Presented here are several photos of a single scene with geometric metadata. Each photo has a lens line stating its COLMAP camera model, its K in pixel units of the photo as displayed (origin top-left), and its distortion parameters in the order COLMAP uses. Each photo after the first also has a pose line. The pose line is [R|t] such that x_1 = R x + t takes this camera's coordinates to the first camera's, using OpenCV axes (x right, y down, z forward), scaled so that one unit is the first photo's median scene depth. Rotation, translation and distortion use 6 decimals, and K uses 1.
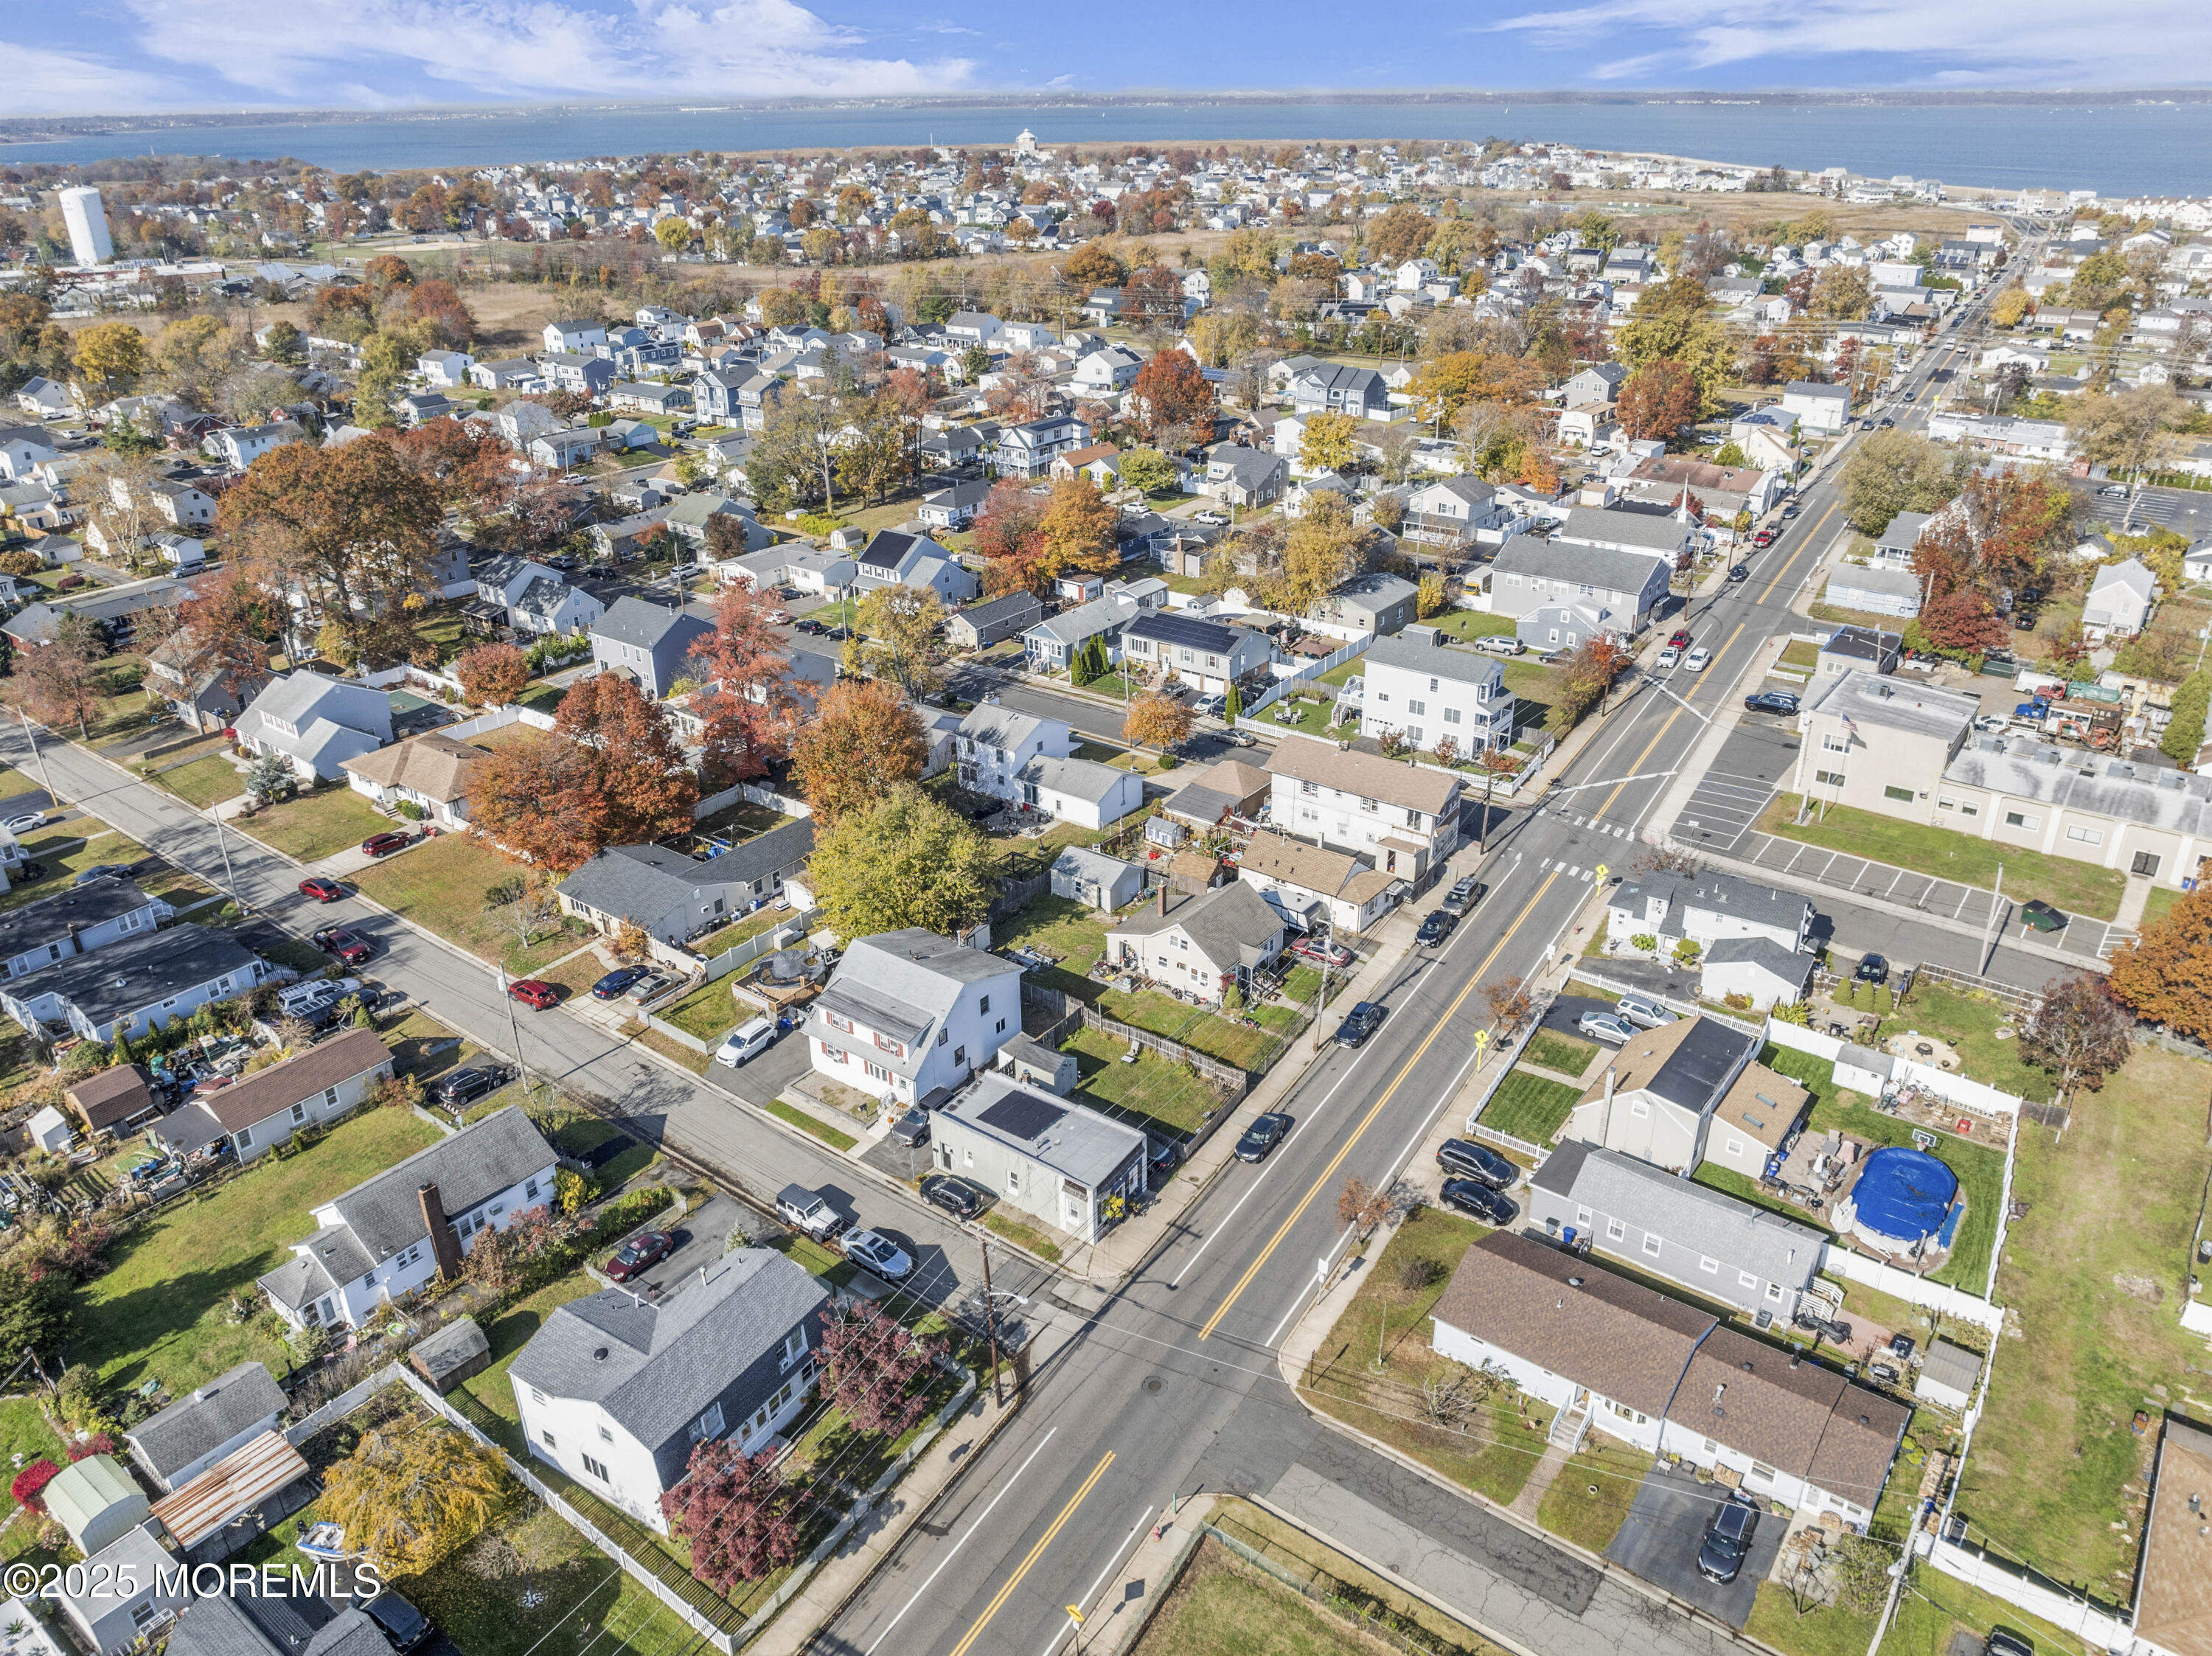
lens RADIAL K [[1546.3, 0, 1113.9], [0, 1546.3, 816.9], [0, 0, 1]] dist [-0.029225, -0.001866]
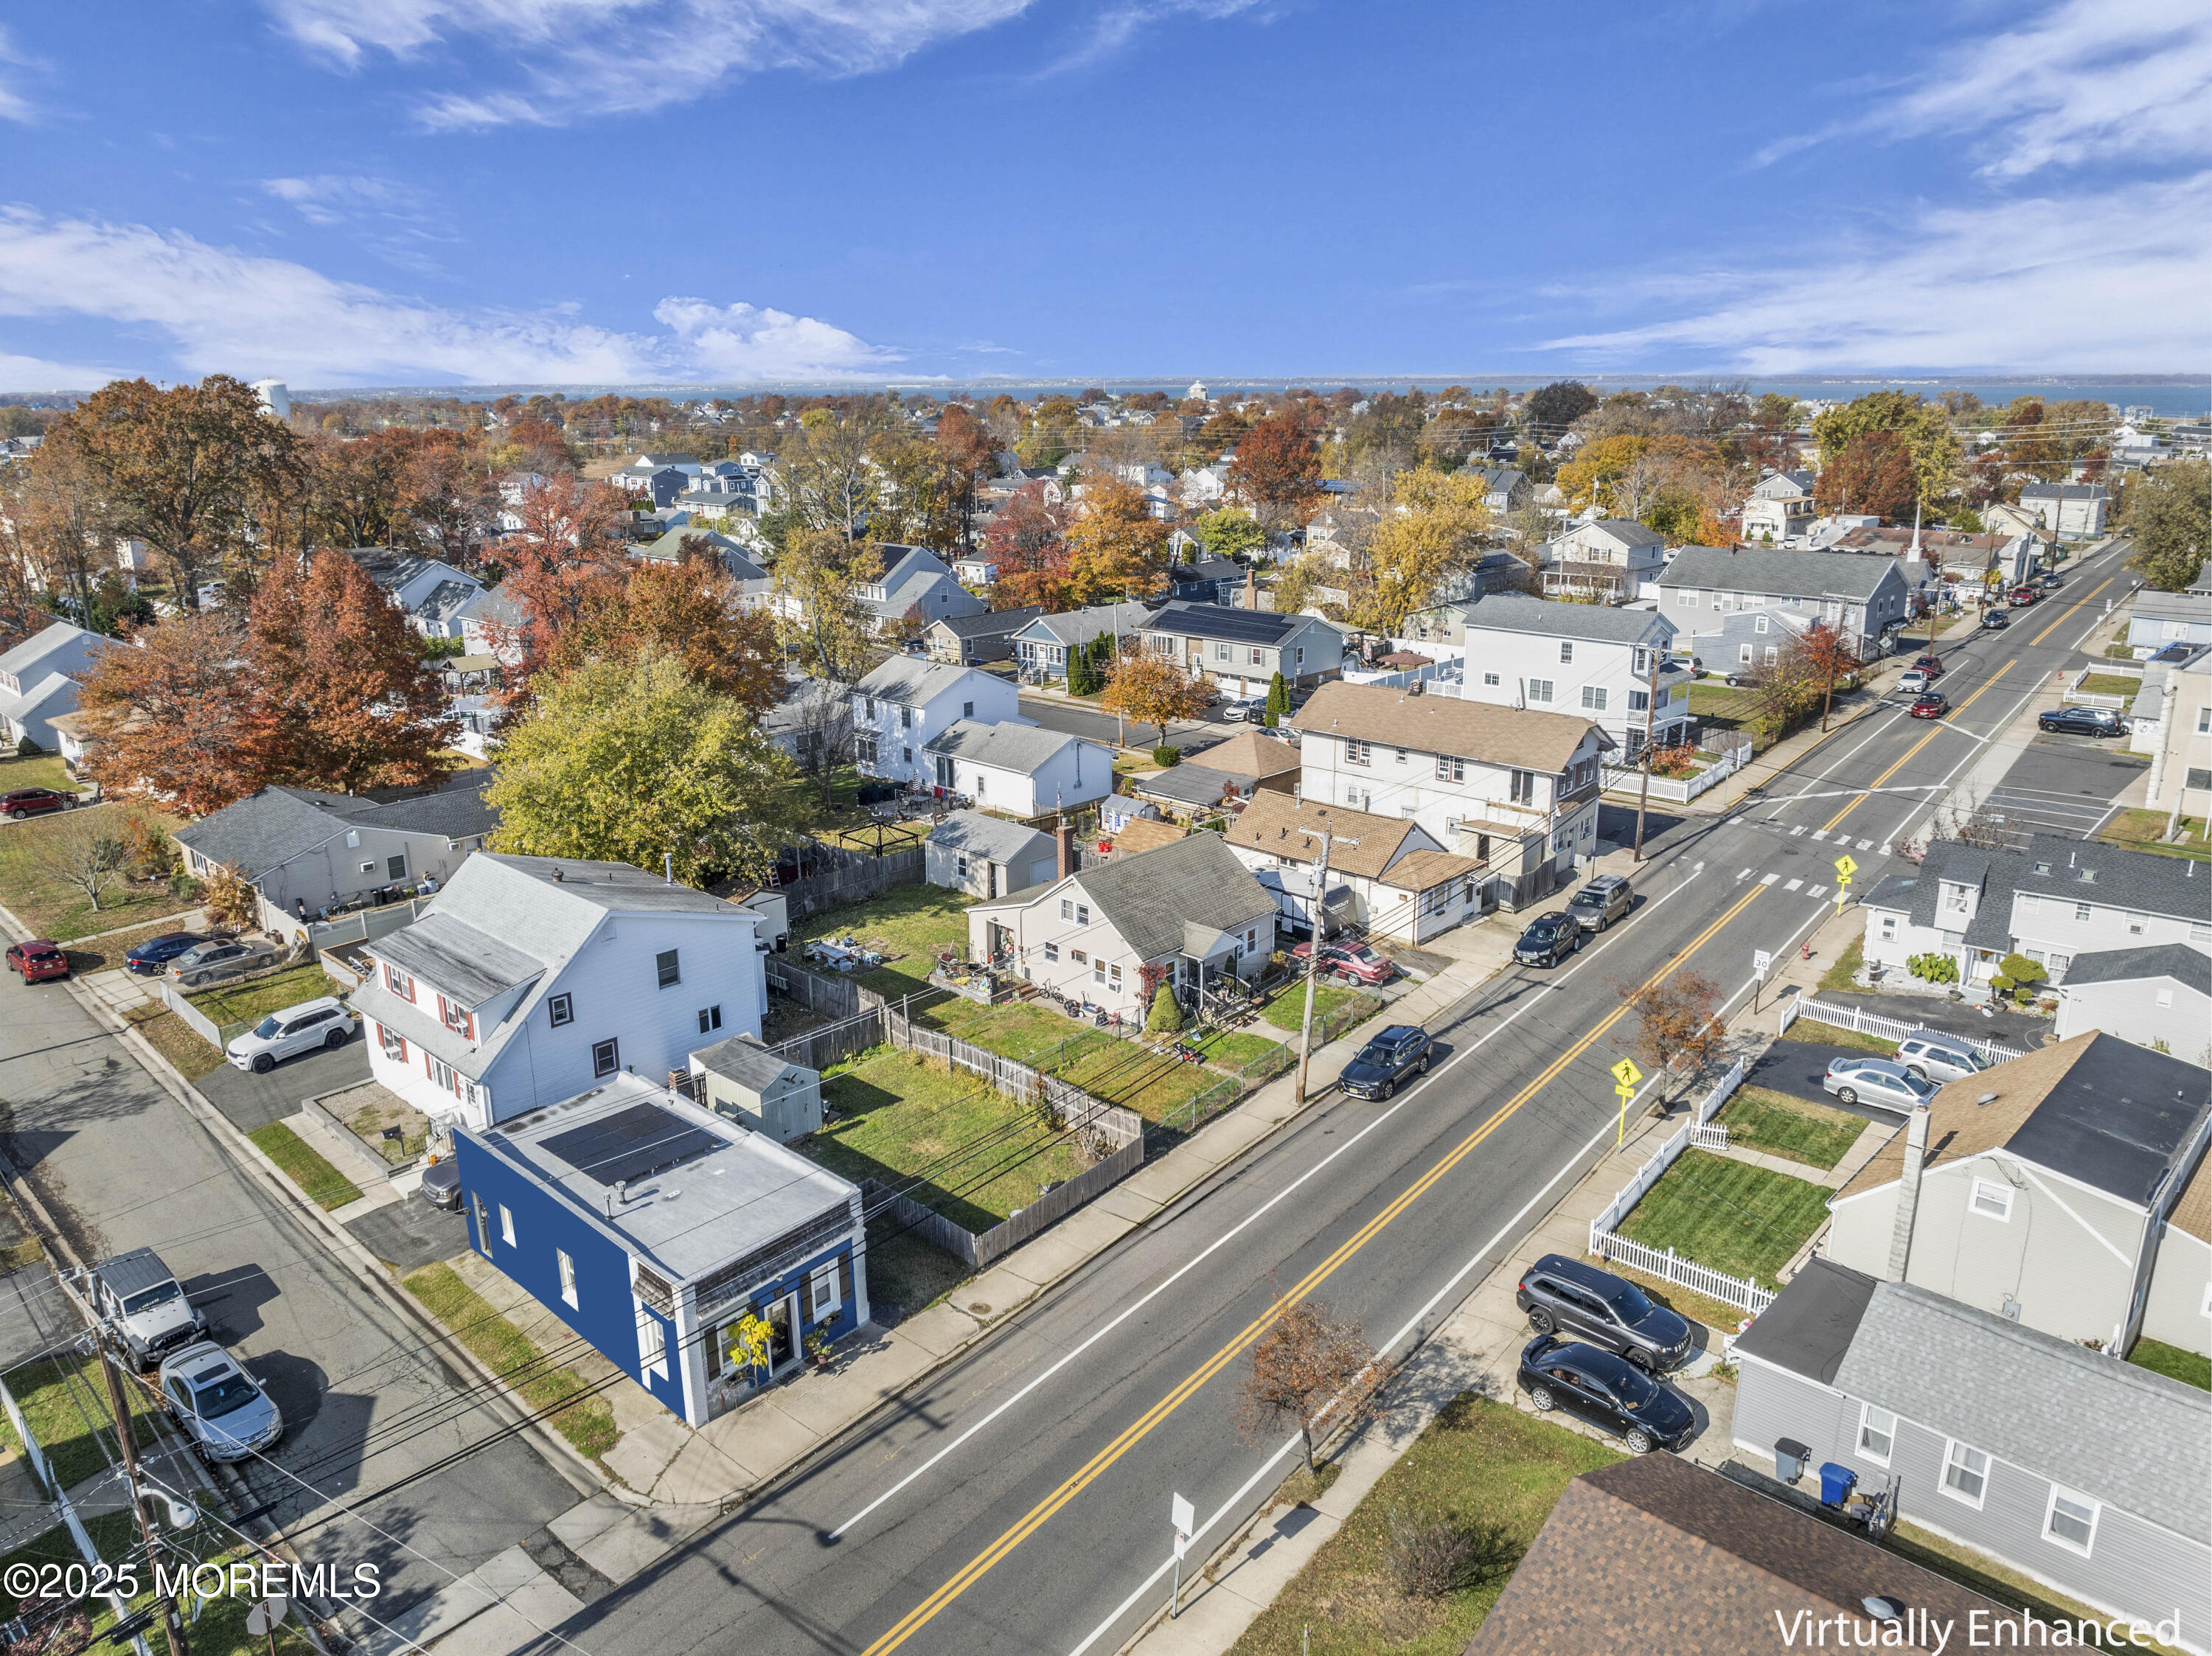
lens RADIAL K [[1547.9, 0, 1106.0], [0, 1547.9, 828.0], [0, 0, 1]] dist [-0.041696, 0.002784]
pose [[0.993213, 0.030404, -0.112263, 0.112343], [-0.047336, 0.987341, -0.151385, 0.131868], [0.106239, 0.155671, 0.982079, 0.433148]]
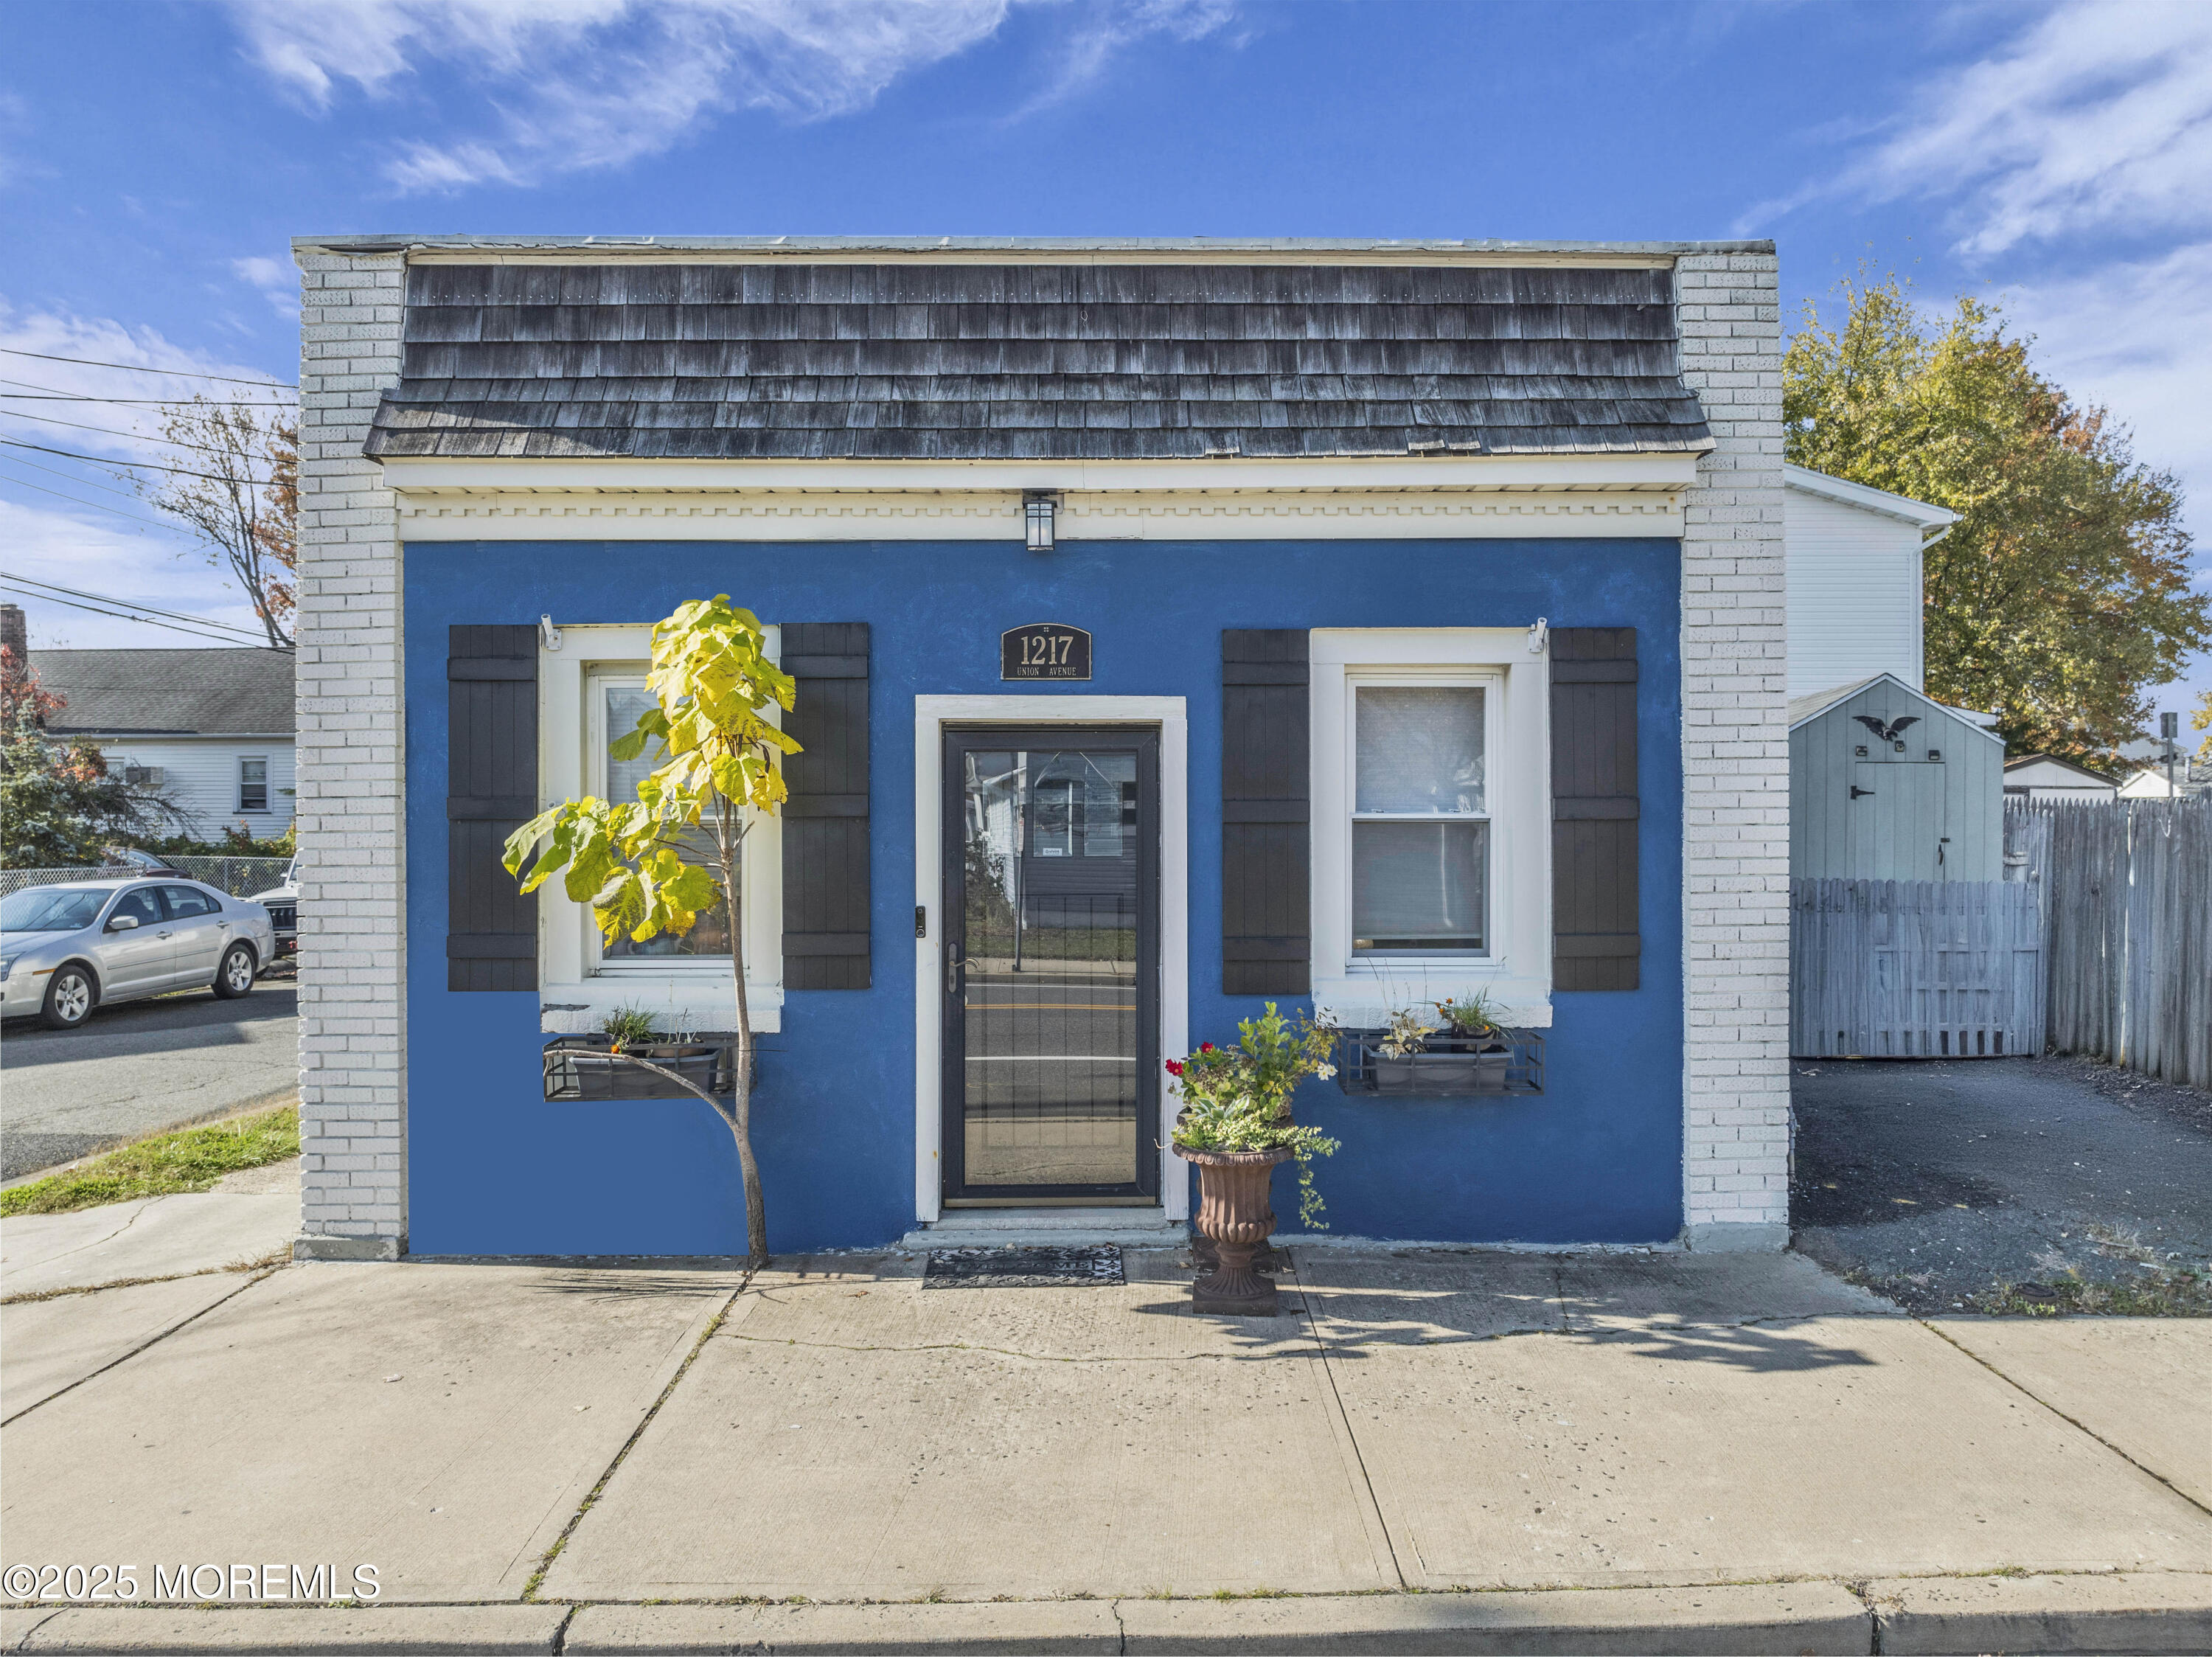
lens RADIAL K [[1546.4, 0, 1113.9], [0, 1546.4, 817.4], [0, 0, 1]] dist [-0.029225, -0.001866]
pose [[0.543050, 0.002050, -0.839698, 0.050362], [-0.356679, 0.905862, -0.228460, 0.202995], [0.760182, 0.423568, 0.492660, 0.759990]]
